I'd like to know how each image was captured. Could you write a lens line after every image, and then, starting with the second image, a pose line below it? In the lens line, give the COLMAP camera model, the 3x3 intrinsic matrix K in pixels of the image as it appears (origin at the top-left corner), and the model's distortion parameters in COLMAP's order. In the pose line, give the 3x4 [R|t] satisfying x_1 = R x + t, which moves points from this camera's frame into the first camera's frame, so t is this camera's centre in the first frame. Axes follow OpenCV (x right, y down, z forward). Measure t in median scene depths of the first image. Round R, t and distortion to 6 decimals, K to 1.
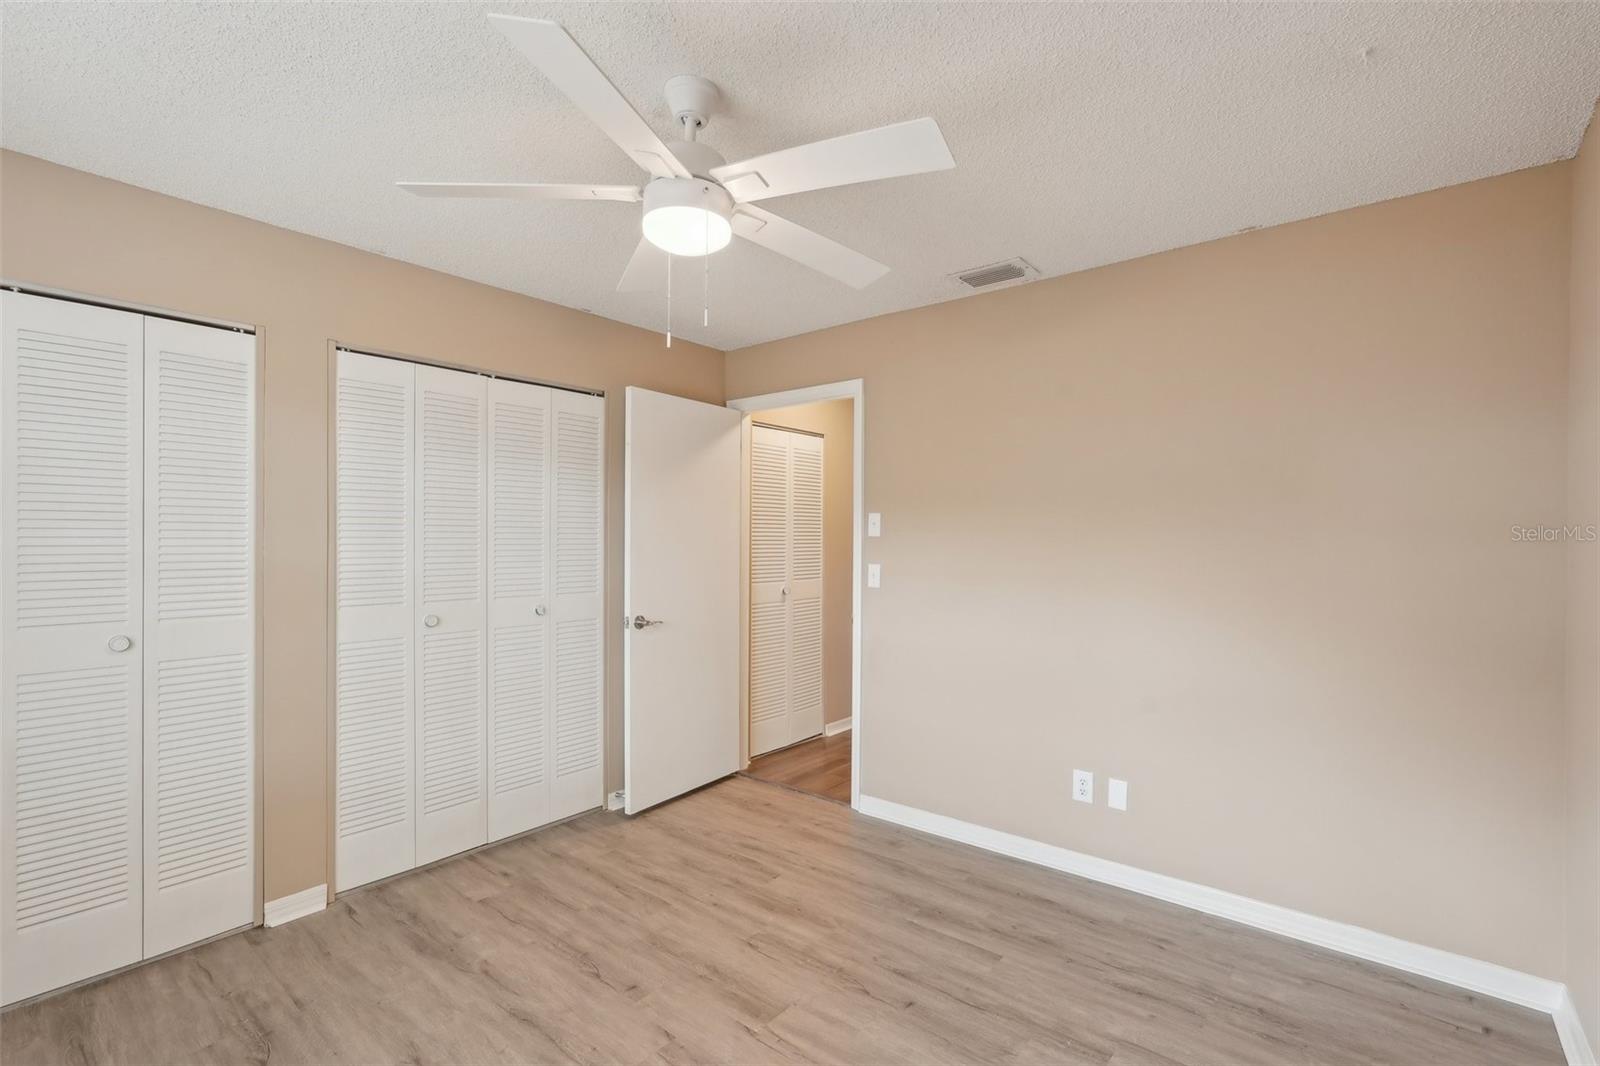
lens RADIAL K [[725.8, 0, 801.4], [0, 725.8, 530.2], [0, 0, 1]] dist [-0.013656, 0.007512]
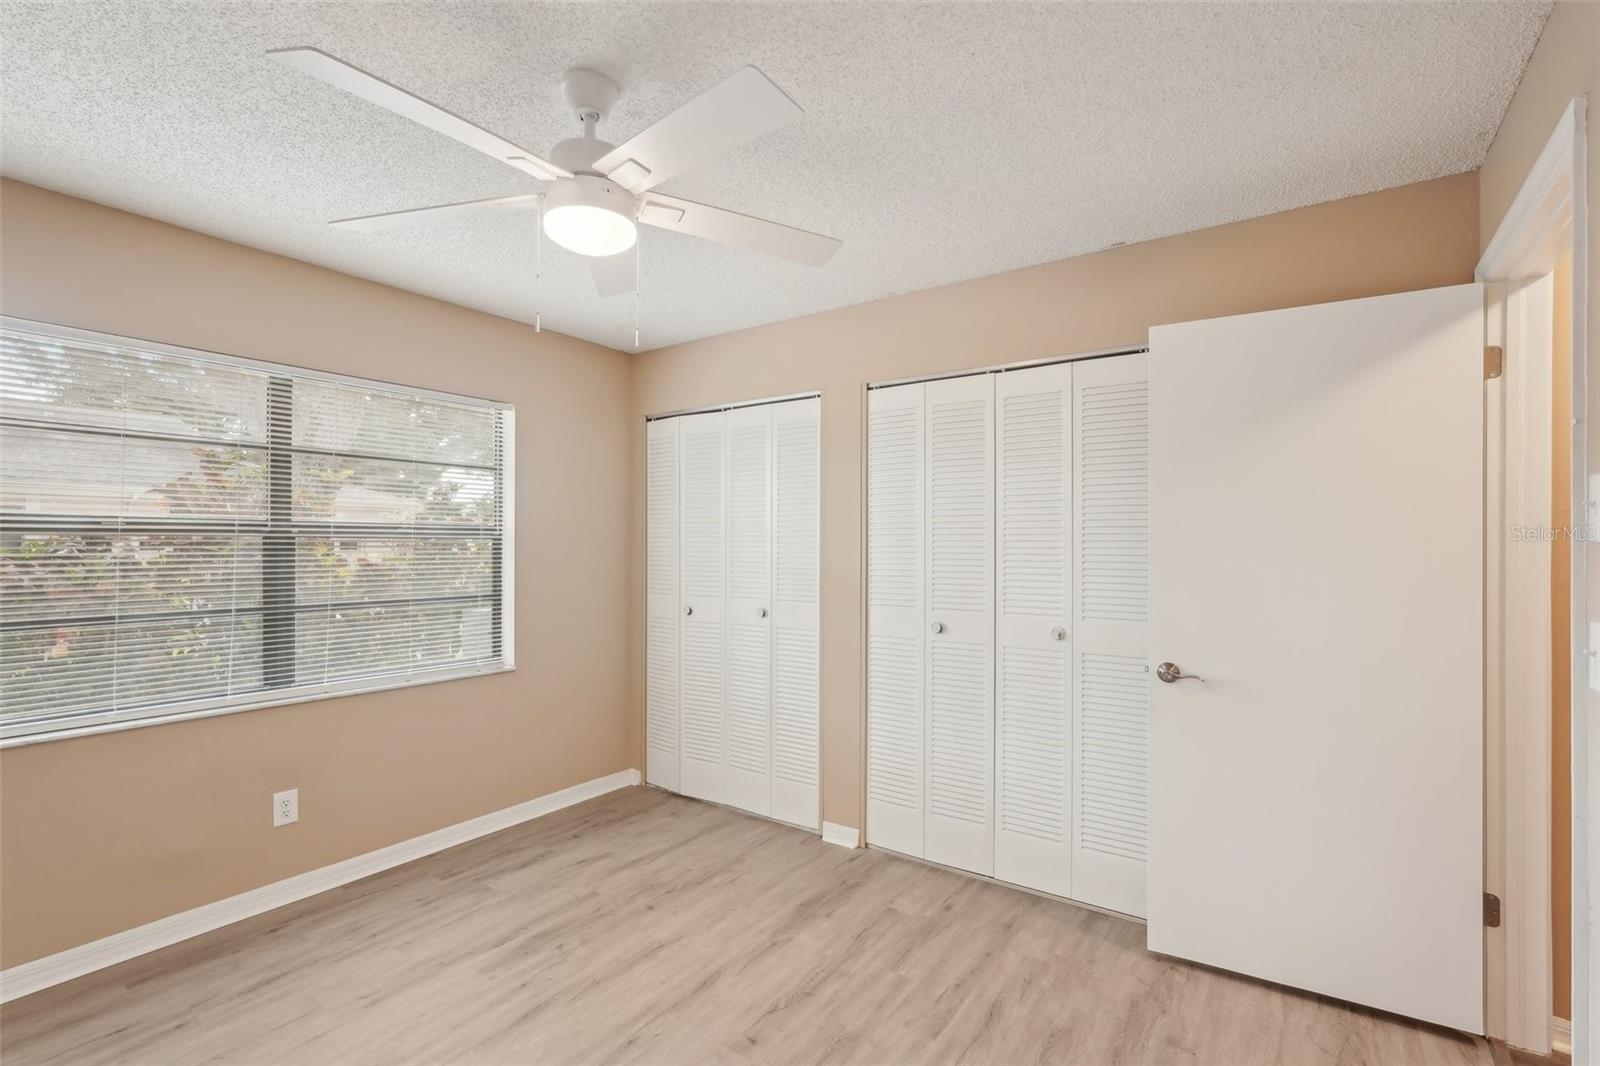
lens RADIAL K [[725.8, 0, 801.4], [0, 725.8, 530.2], [0, 0, 1]] dist [-0.013656, 0.007512]
pose [[0.068545, -0.025013, -0.997334, 0.559420], [0.009011, 0.999660, -0.024452, 0.012731], [0.997607, -0.007311, 0.068747, 0.813007]]
